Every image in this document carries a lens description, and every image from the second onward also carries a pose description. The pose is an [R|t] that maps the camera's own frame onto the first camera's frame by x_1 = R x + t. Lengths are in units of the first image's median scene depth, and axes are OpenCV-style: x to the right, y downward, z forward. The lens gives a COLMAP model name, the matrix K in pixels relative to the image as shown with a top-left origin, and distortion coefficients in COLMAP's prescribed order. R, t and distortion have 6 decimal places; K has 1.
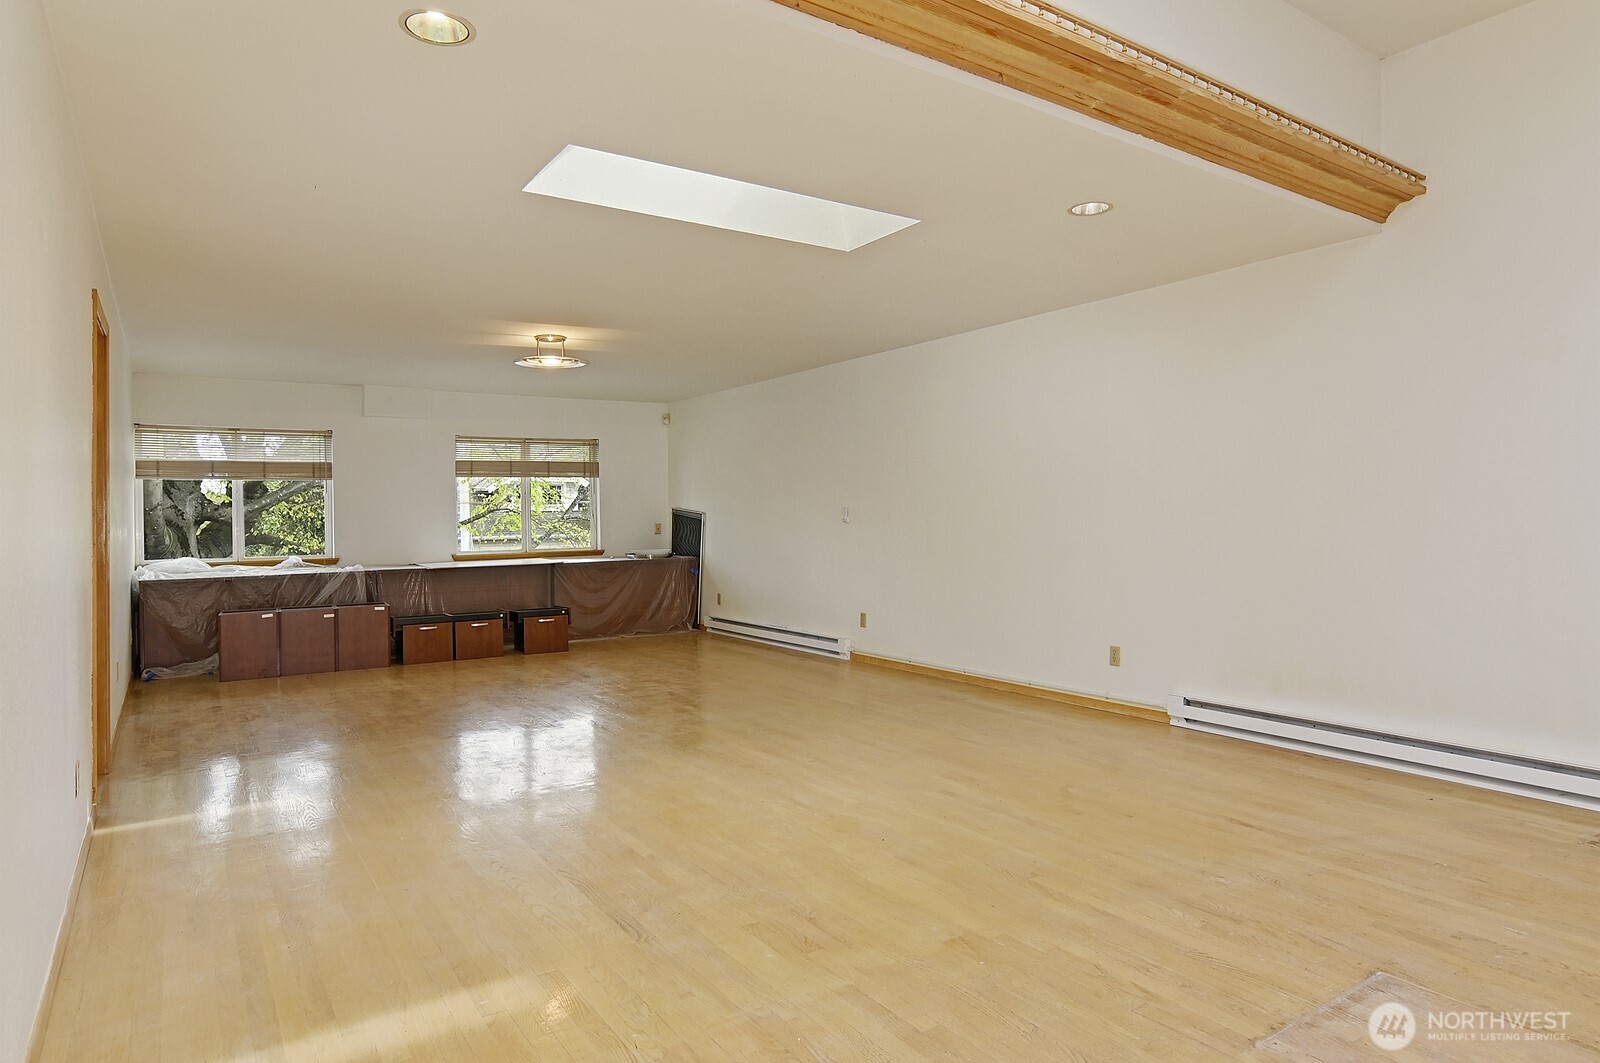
lens RADIAL K [[877.8, 0, 797.2], [0, 877.8, 526.8], [0, 0, 1]] dist [-0.006261, 0.003057]
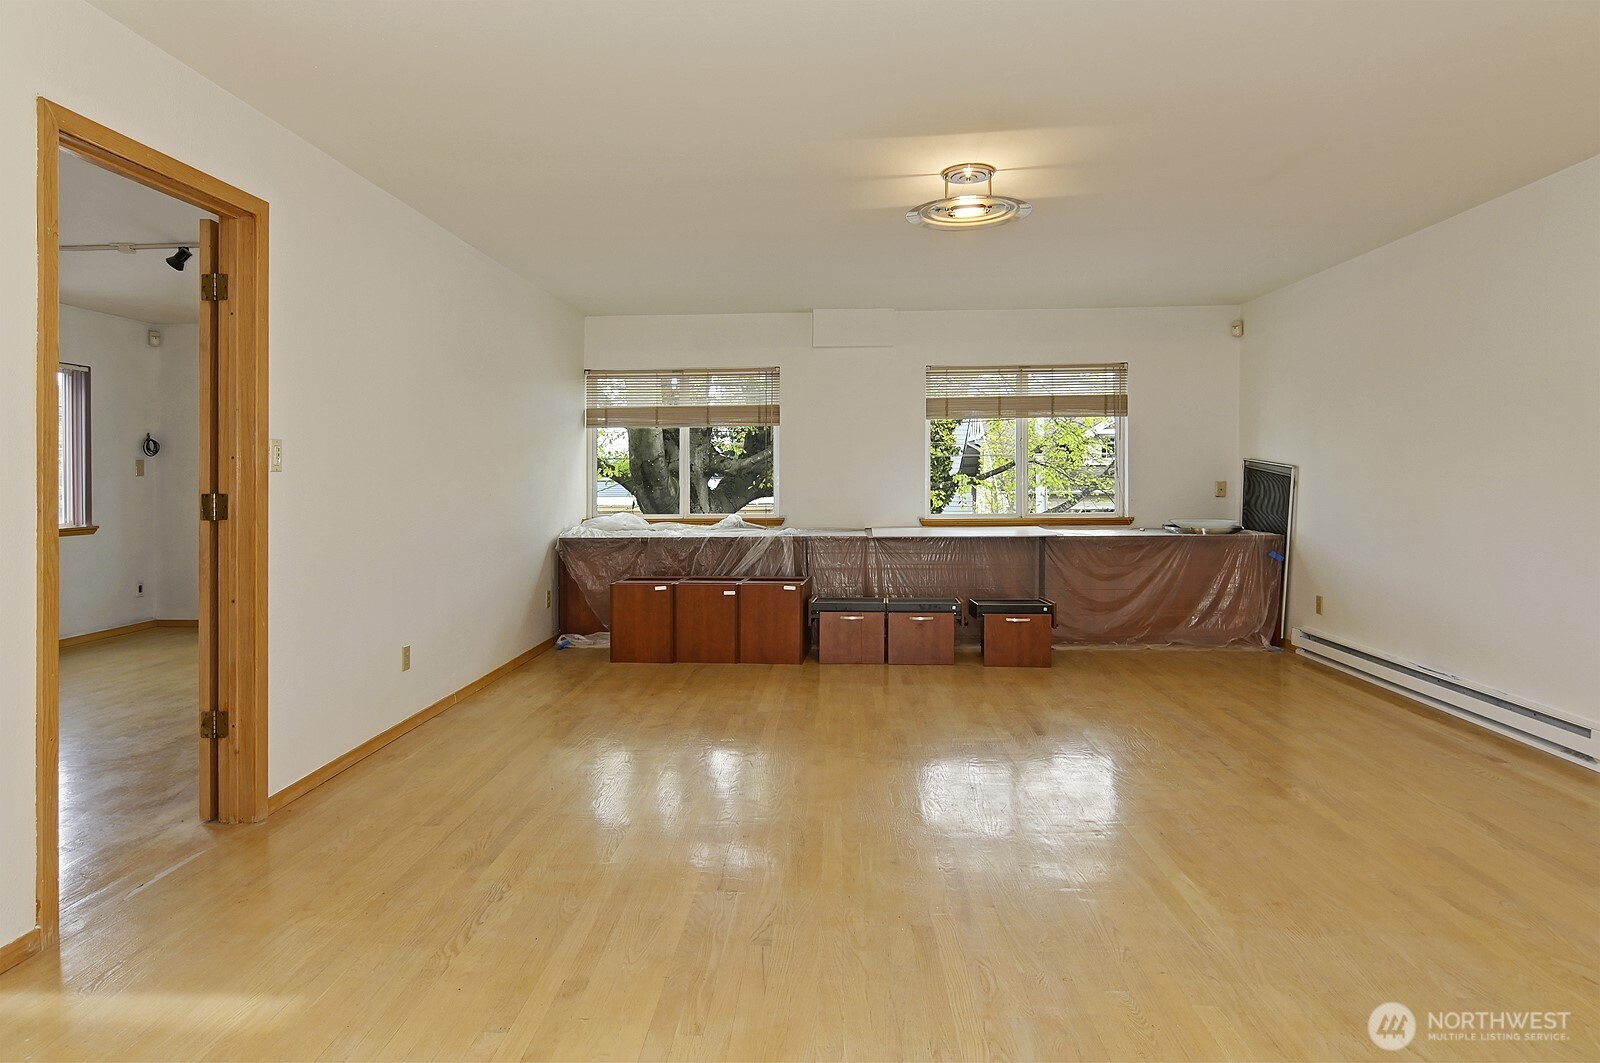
lens RADIAL K [[877.8, 0, 775.0], [0, 877.8, 489.7], [0, 0, 1]] dist [-0.006261, 0.003057]
pose [[0.781434, 0.019570, -0.623681, -0.004838], [-0.013298, 0.999803, 0.014710, -0.003576], [0.623847, -0.003201, 0.781540, 0.292080]]
